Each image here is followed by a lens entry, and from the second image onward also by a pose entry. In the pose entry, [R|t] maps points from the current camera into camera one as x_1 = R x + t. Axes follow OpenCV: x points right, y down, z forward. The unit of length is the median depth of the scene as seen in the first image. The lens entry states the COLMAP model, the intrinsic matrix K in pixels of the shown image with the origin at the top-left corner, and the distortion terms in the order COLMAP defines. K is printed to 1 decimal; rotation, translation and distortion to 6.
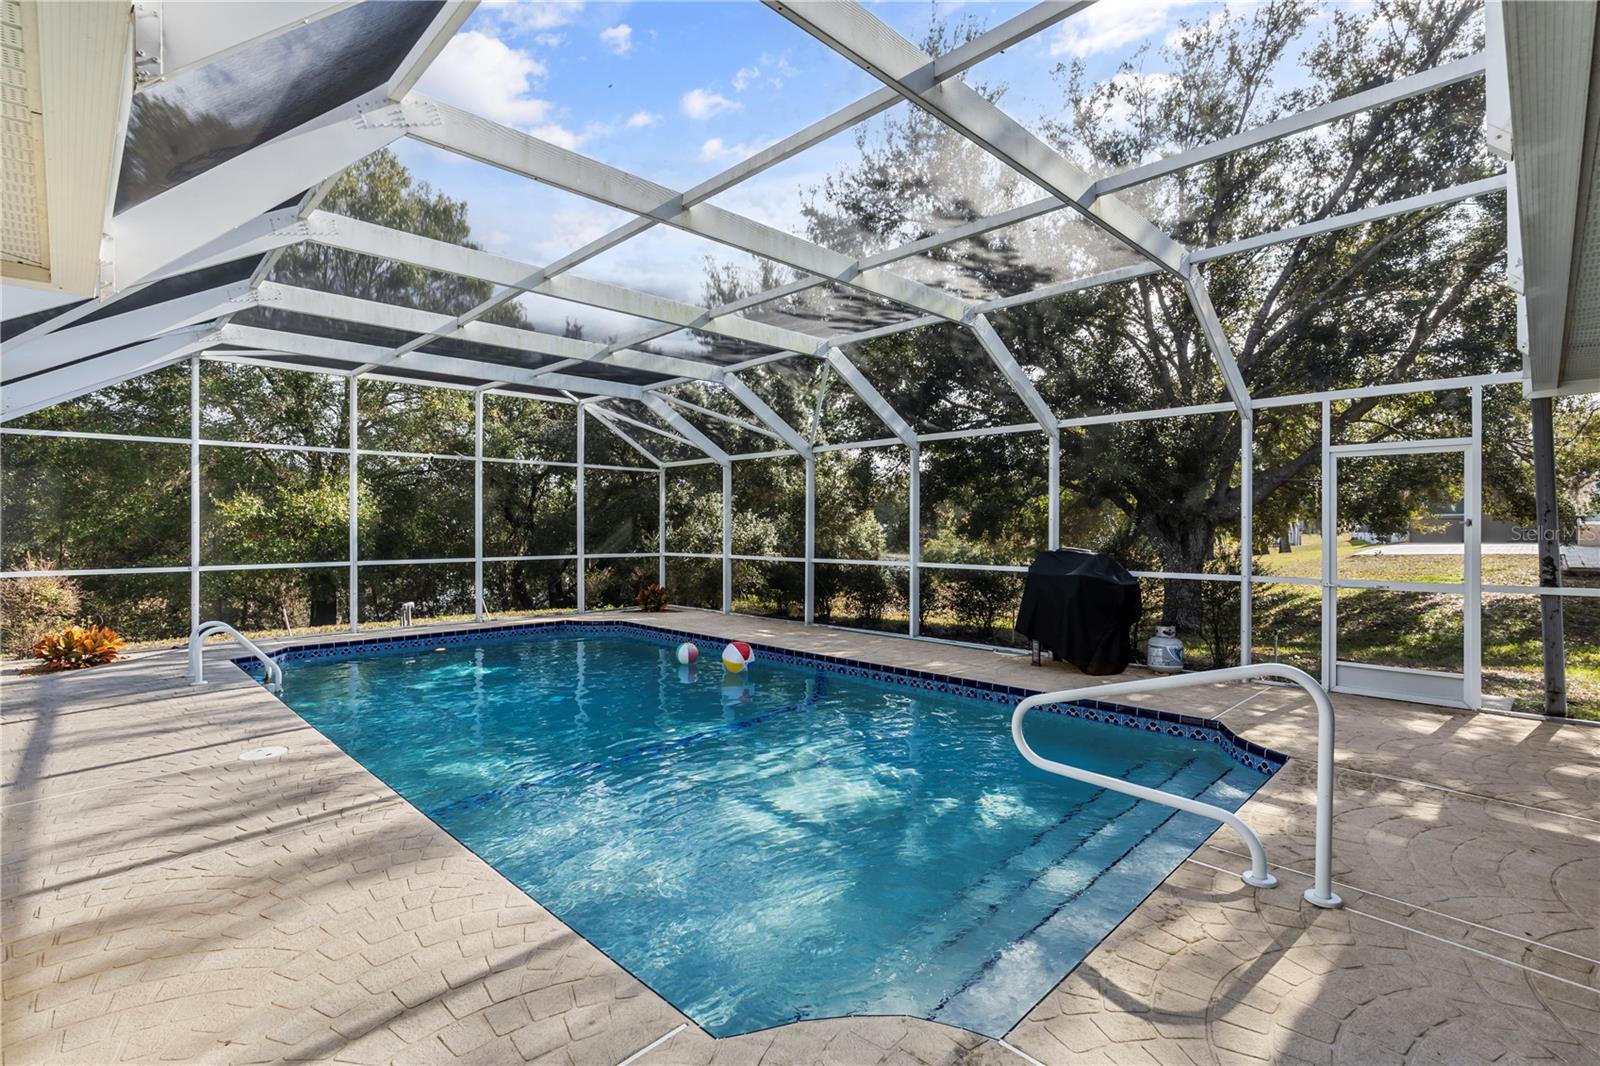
lens RADIAL K [[745.8, 0, 800.0], [0, 745.8, 533.0], [0, 0, 1]] dist [-0.004305, -0.000129]
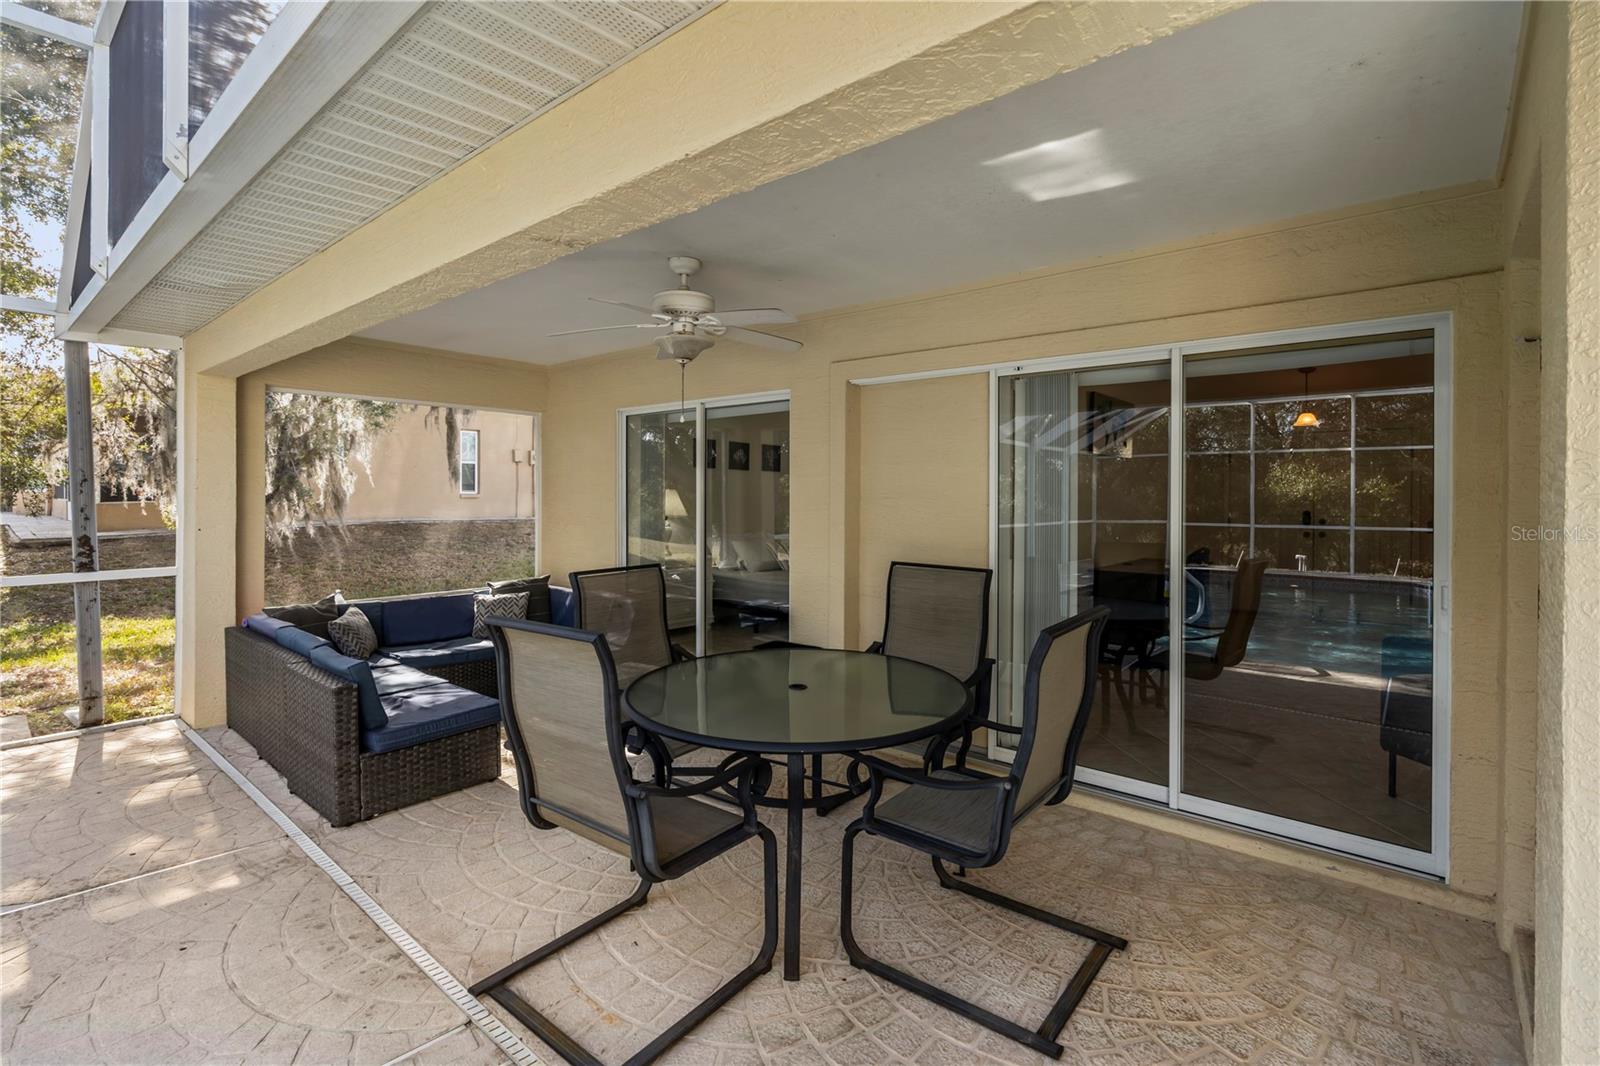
lens RADIAL K [[741.8, 0, 799.7], [0, 741.8, 509.2], [0, 0, 1]] dist [-0.002256, 0.000519]
pose [[-0.074875, -0.010105, 0.997142, 0.190831], [-0.003068, 0.999946, 0.009903, -0.010656], [-0.997188, -0.002318, -0.074902, 0.389150]]
